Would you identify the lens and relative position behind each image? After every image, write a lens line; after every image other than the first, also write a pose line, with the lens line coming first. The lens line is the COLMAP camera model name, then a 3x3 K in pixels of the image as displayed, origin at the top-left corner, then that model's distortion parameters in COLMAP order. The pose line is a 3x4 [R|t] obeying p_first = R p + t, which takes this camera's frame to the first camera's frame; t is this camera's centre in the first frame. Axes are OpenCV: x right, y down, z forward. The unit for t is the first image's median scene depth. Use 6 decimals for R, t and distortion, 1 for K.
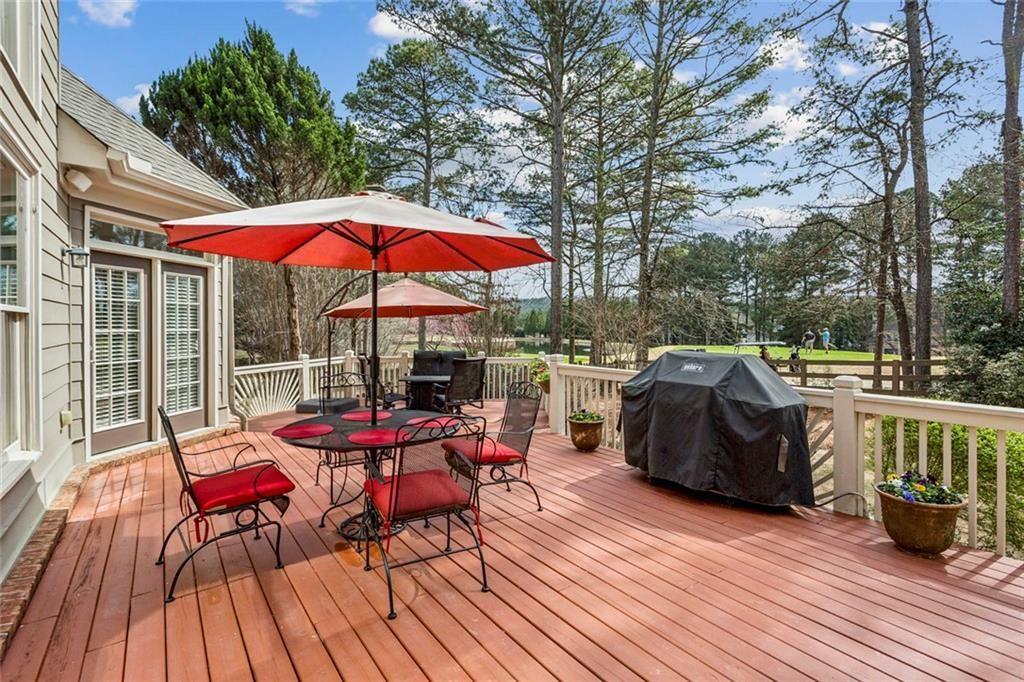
lens RADIAL K [[486.2, 0, 506.9], [0, 486.2, 330.6], [0, 0, 1]] dist [0.003817, 0.002921]
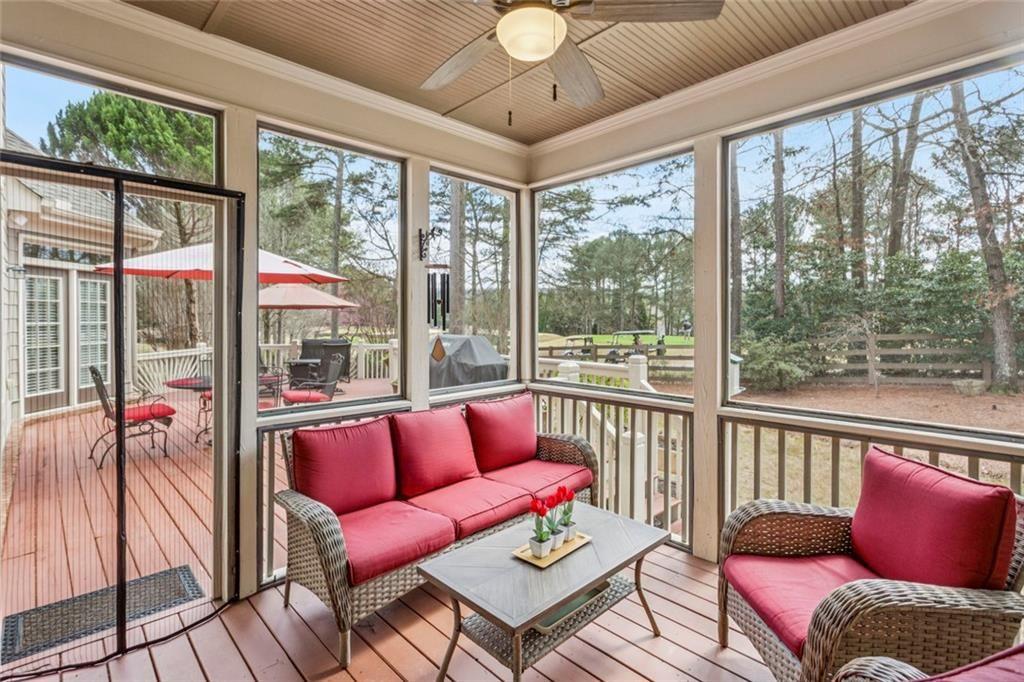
lens RADIAL K [[486.2, 0, 502.2], [0, 486.2, 320.5], [0, 0, 1]] dist [0.003817, 0.002921]
pose [[0.991030, -0.003213, 0.133603, 0.161370], [0.003597, 0.999990, -0.002636, 0.000322], [-0.133593, 0.003093, 0.991031, -0.291675]]
